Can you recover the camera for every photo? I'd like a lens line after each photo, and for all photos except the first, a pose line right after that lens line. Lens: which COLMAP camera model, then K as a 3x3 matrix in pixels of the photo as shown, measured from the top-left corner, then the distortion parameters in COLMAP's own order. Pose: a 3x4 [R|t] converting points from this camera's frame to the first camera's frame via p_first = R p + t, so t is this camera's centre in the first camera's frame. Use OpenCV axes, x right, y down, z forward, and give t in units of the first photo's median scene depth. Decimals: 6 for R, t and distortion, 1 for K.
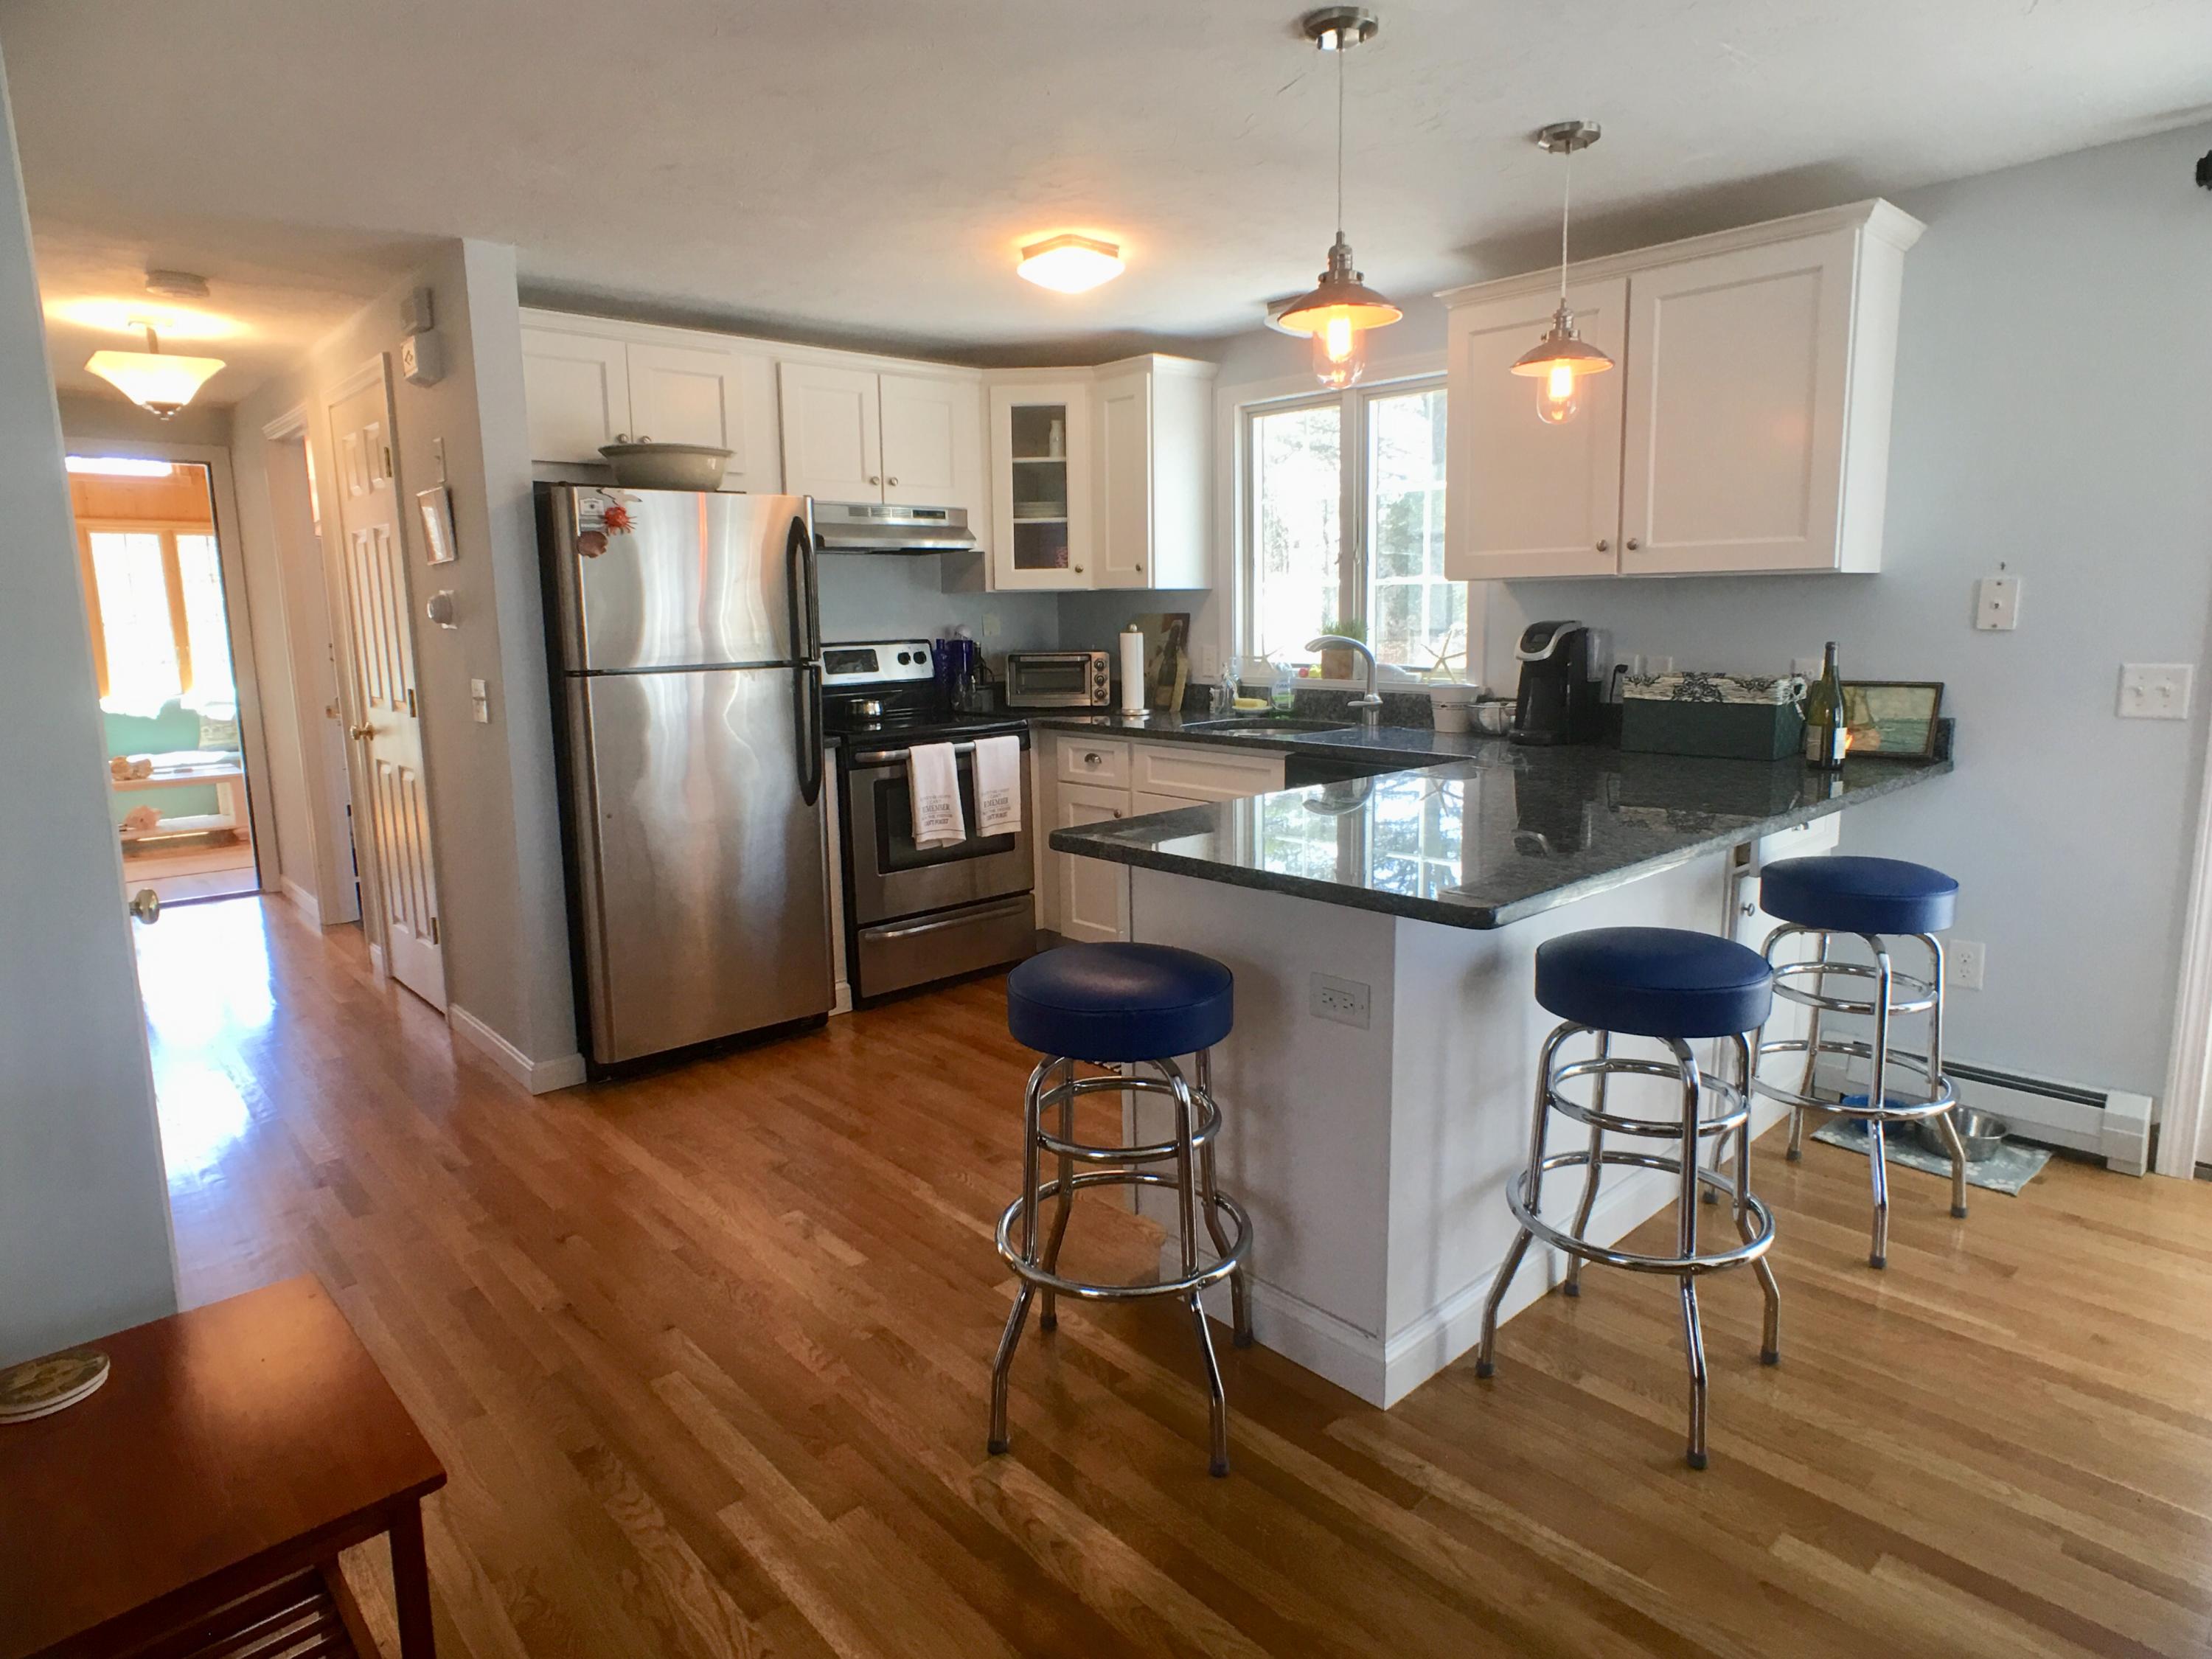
lens RADIAL K [[1285.3, 0, 1115.9], [0, 1285.3, 813.5], [0, 0, 1]] dist [-0.044757, 0.043913]
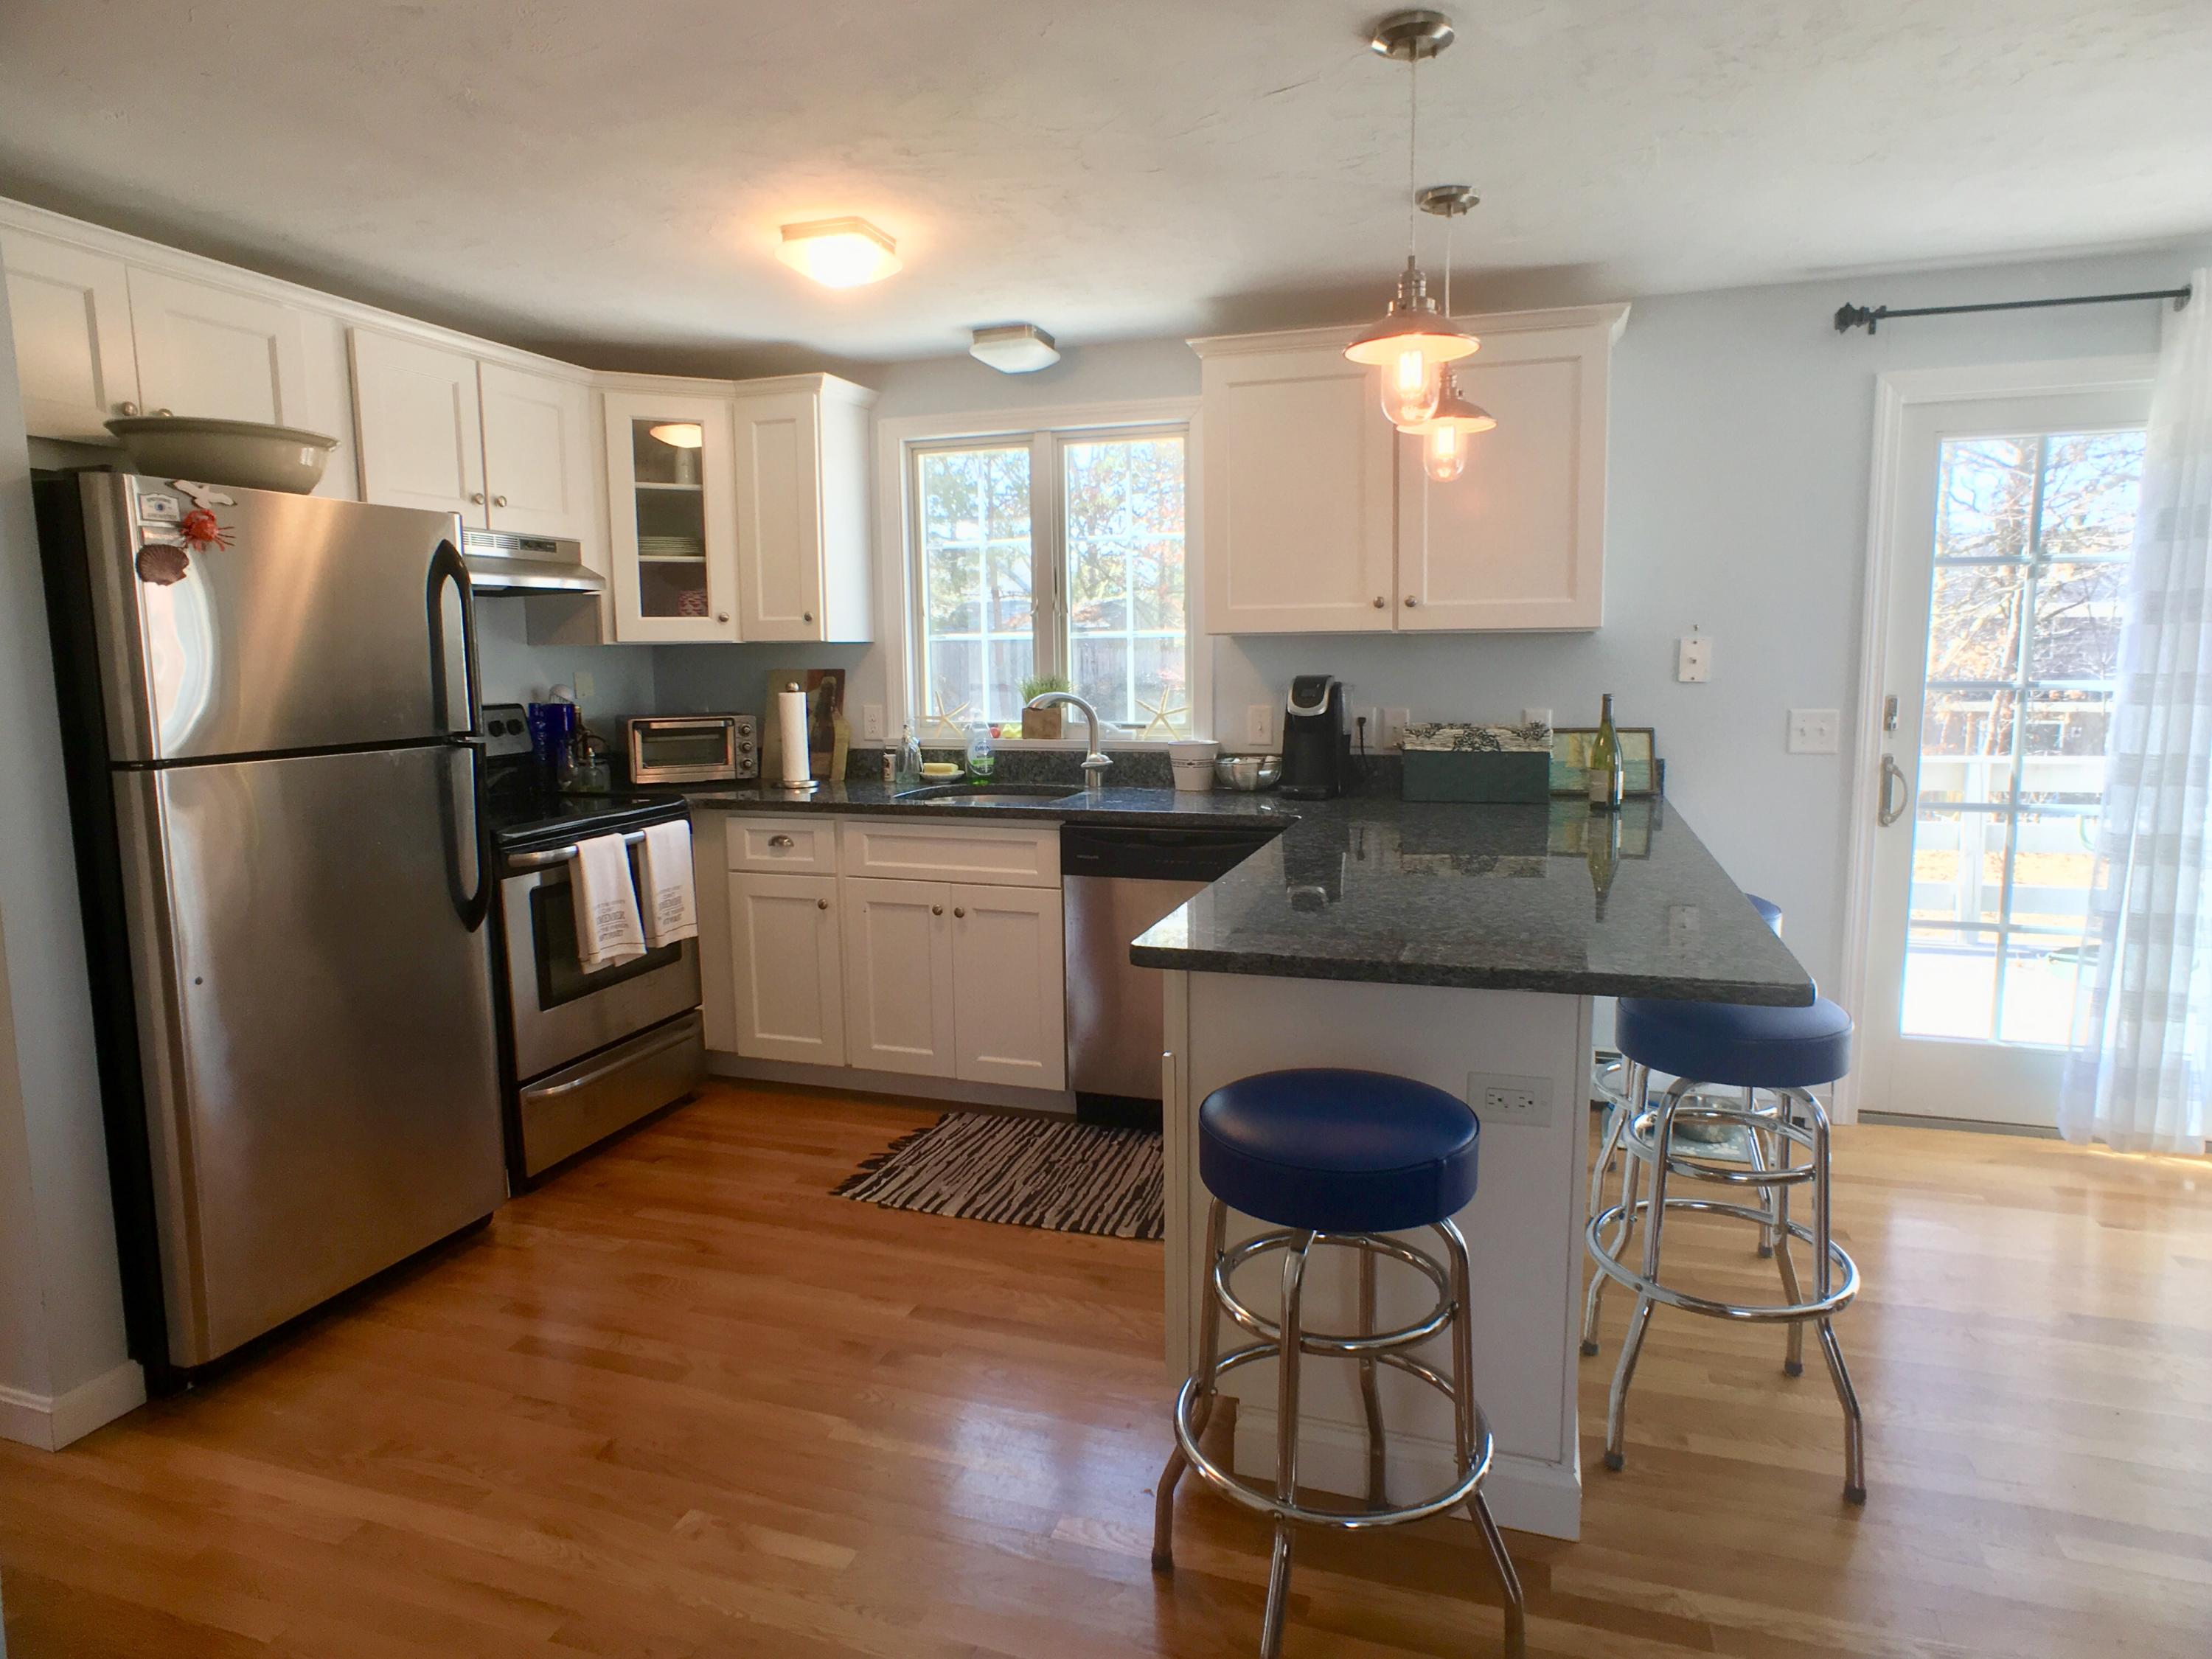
lens RADIAL K [[1285.3, 0, 1115.9], [0, 1285.3, 813.5], [0, 0, 1]] dist [-0.044757, 0.043913]
pose [[0.875632, -0.056034, 0.479718, -0.229900], [0.075655, 0.996899, -0.021650, -0.026256], [-0.477017, 0.055250, 0.877156, 0.157760]]
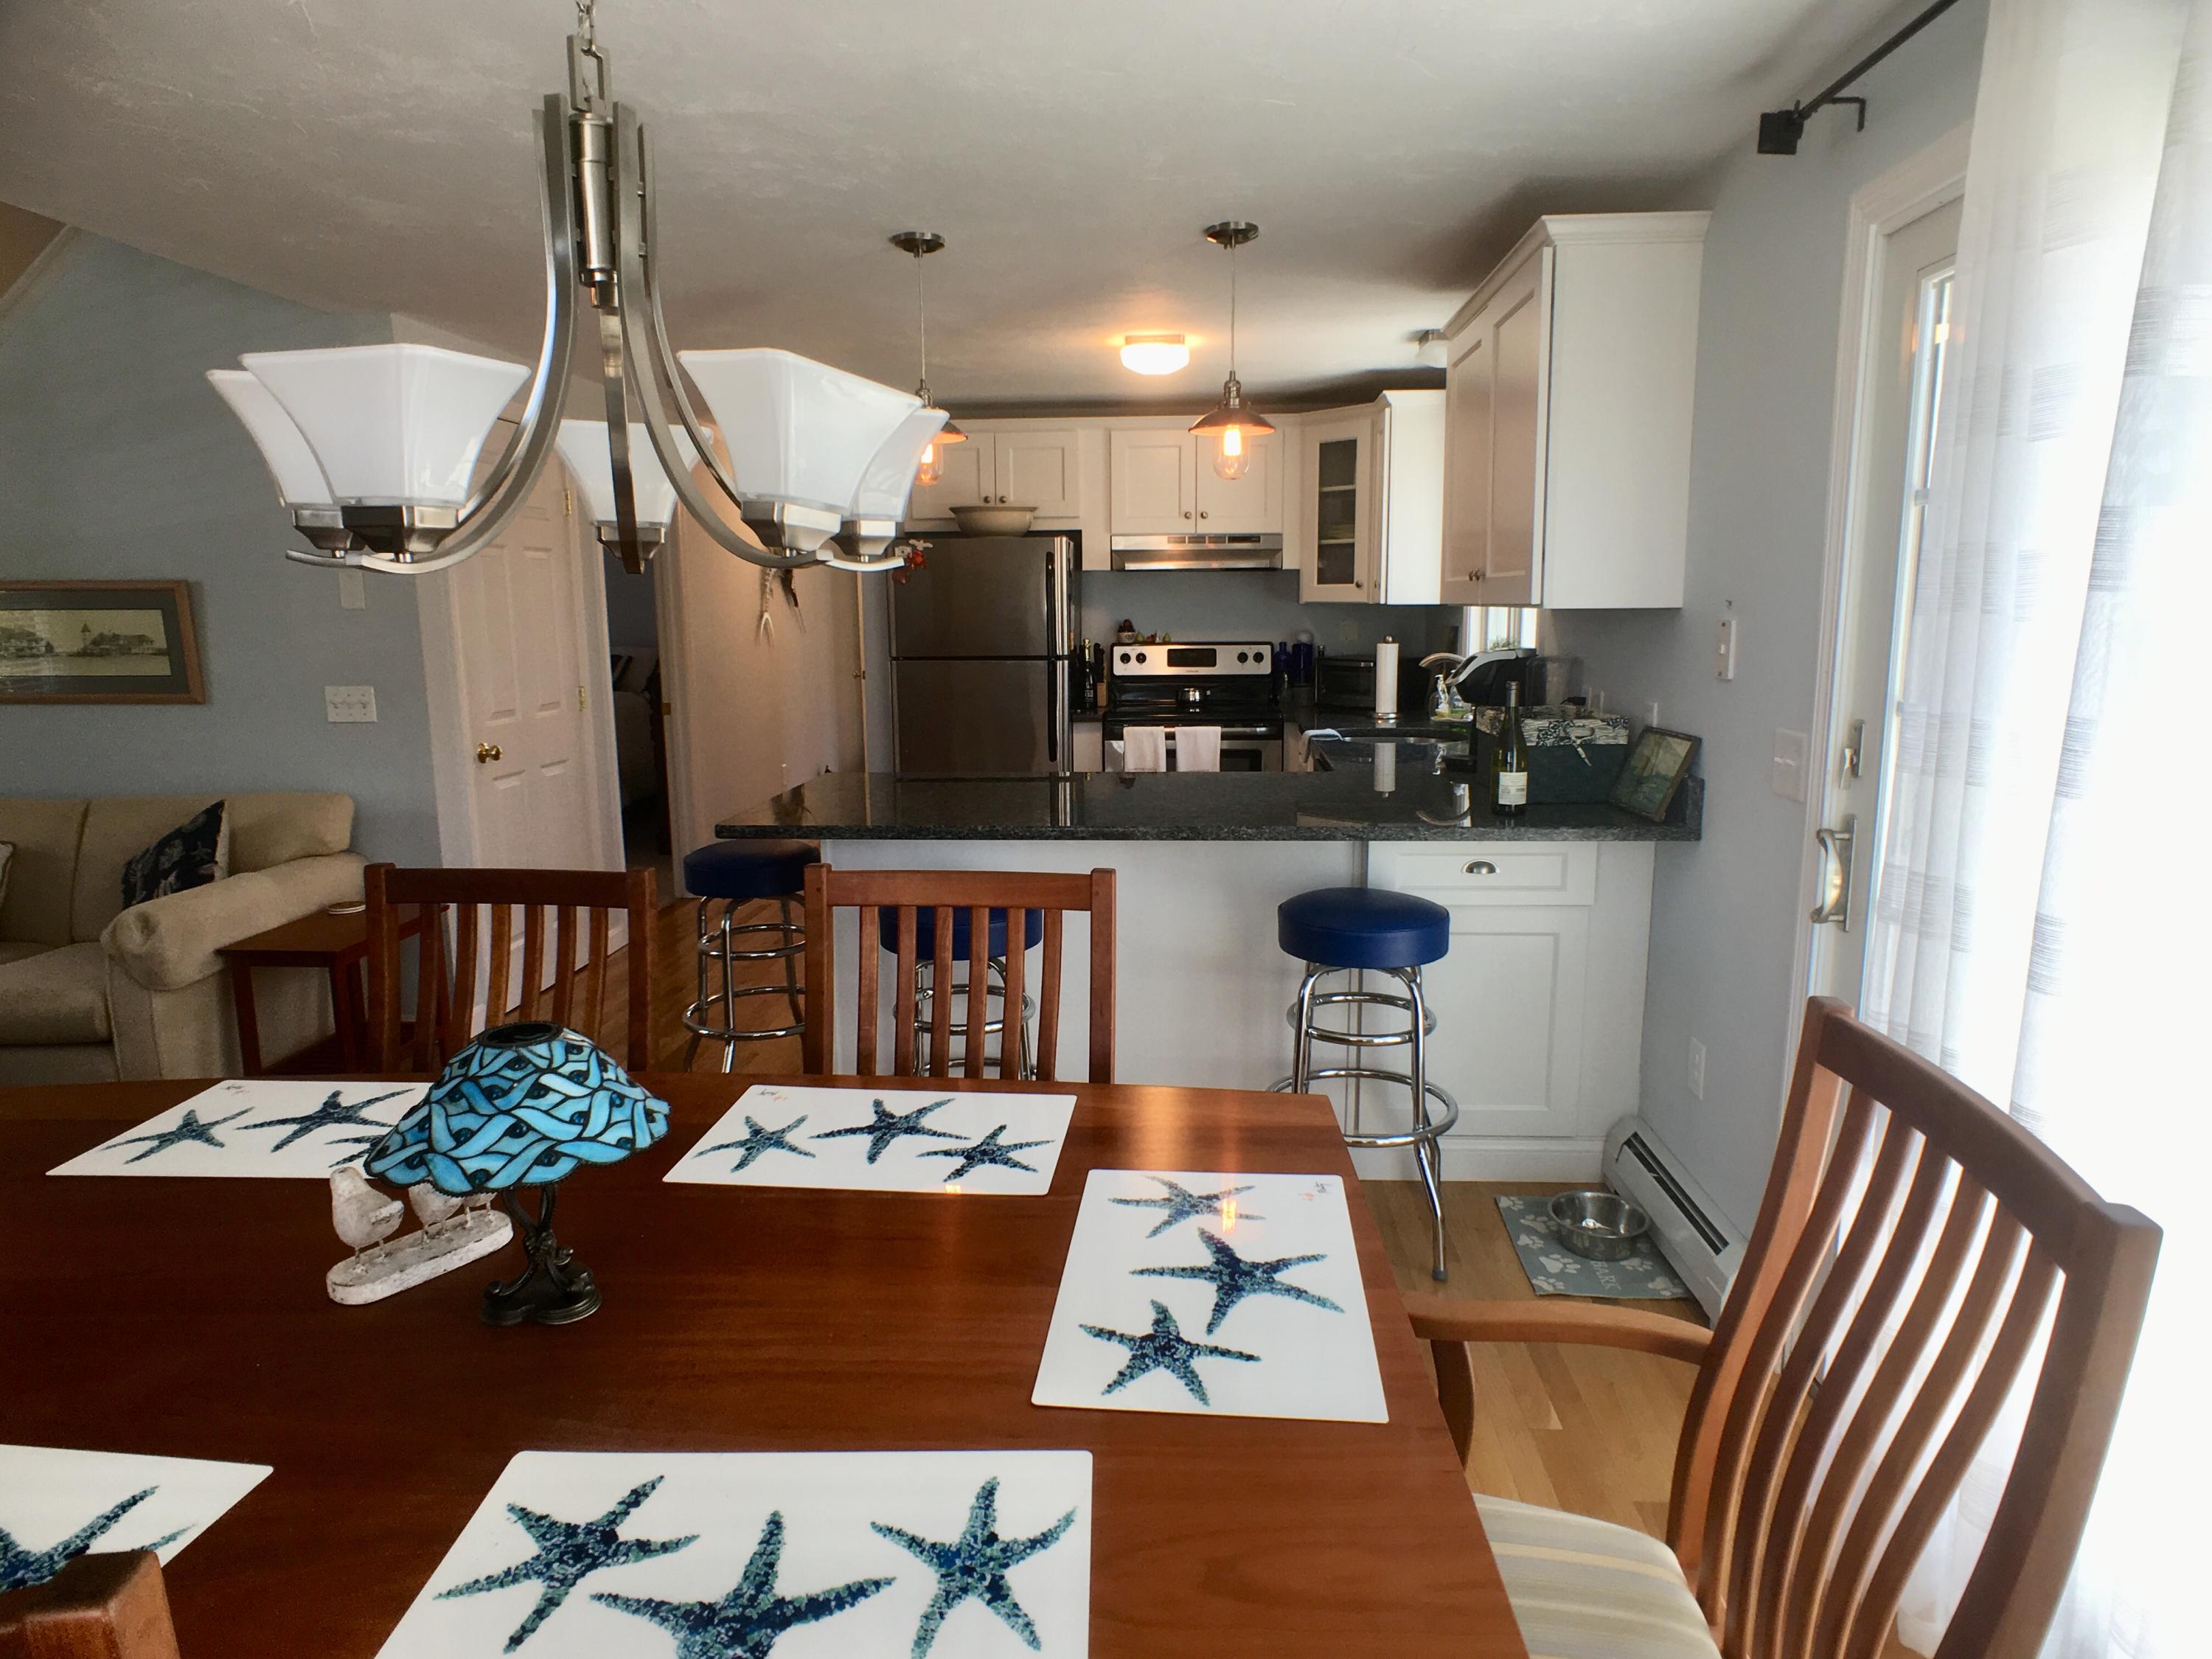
lens RADIAL K [[1285.3, 0, 1115.9], [0, 1285.3, 813.5], [0, 0, 1]] dist [-0.044757, 0.043913]
pose [[0.692296, 0.127482, -0.710263, 0.694864], [-0.117477, 0.991051, 0.063374, -0.041103], [0.711987, 0.039566, 0.701077, 0.076857]]
